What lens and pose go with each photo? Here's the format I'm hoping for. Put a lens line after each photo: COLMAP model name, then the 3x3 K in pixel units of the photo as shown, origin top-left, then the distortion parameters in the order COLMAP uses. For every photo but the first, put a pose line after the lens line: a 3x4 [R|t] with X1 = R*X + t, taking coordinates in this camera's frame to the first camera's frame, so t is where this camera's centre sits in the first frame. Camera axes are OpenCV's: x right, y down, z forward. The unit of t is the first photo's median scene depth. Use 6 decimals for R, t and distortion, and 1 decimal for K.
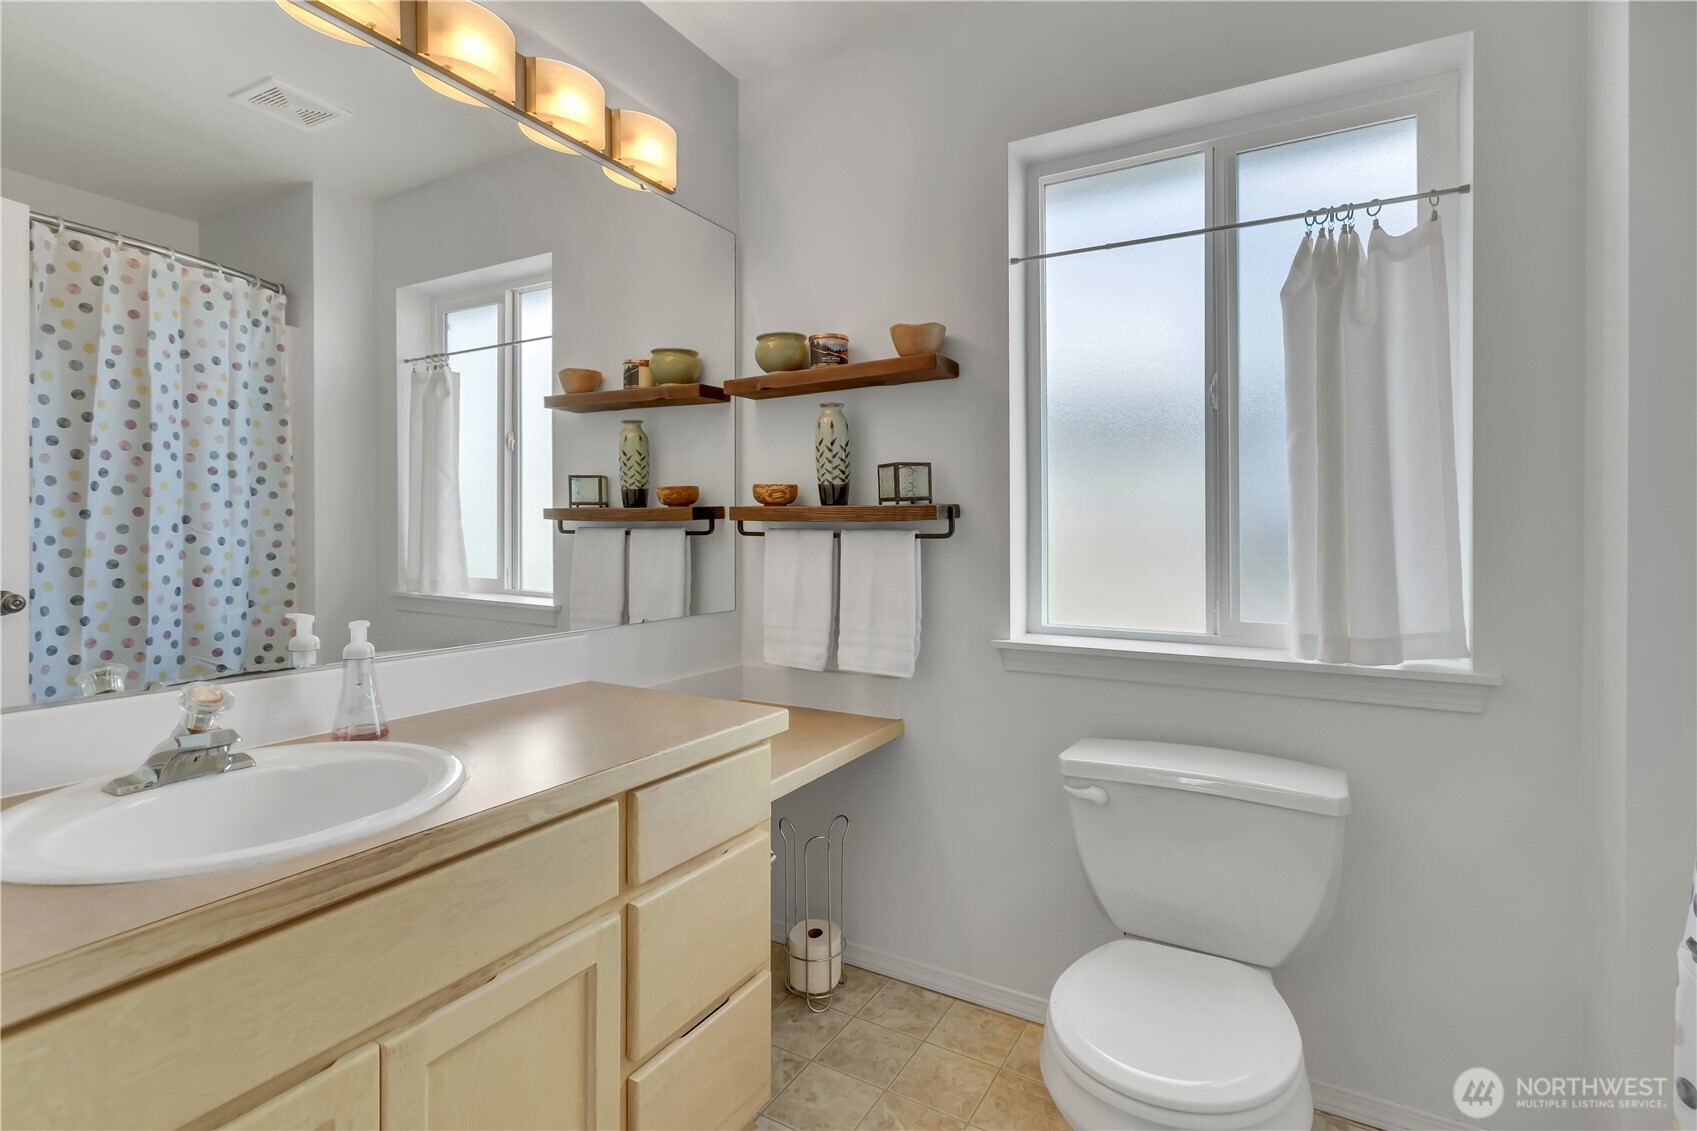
lens RADIAL K [[789.0, 0, 859.0], [0, 789.0, 545.2], [0, 0, 1]] dist [-0.001516, -0.000327]
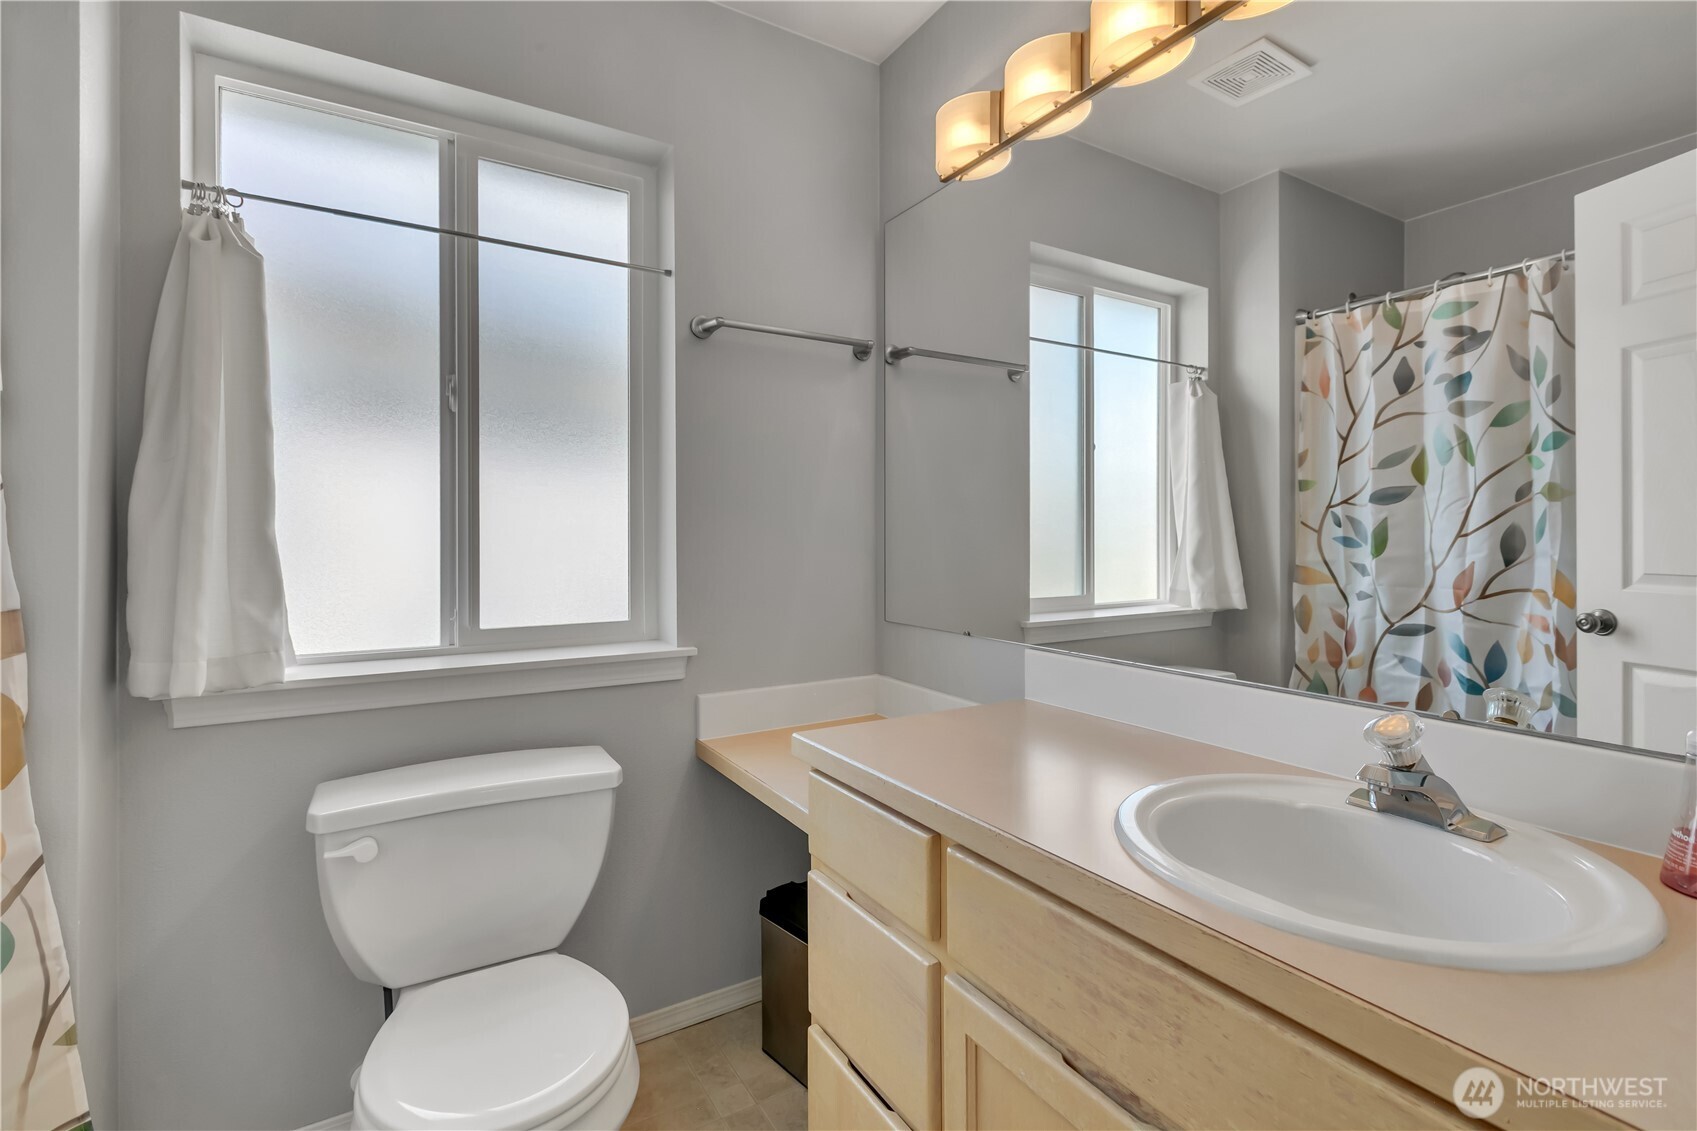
lens RADIAL K [[796.6, 0, 854.2], [0, 796.6, 540.9], [0, 0, 1]] dist [0.023560, -0.000209]
pose [[0.482825, -0.001754, 0.875715, -0.200944], [0.012585, 0.999909, -0.004937, -0.002816], [-0.875627, 0.013405, 0.482803, 0.110406]]
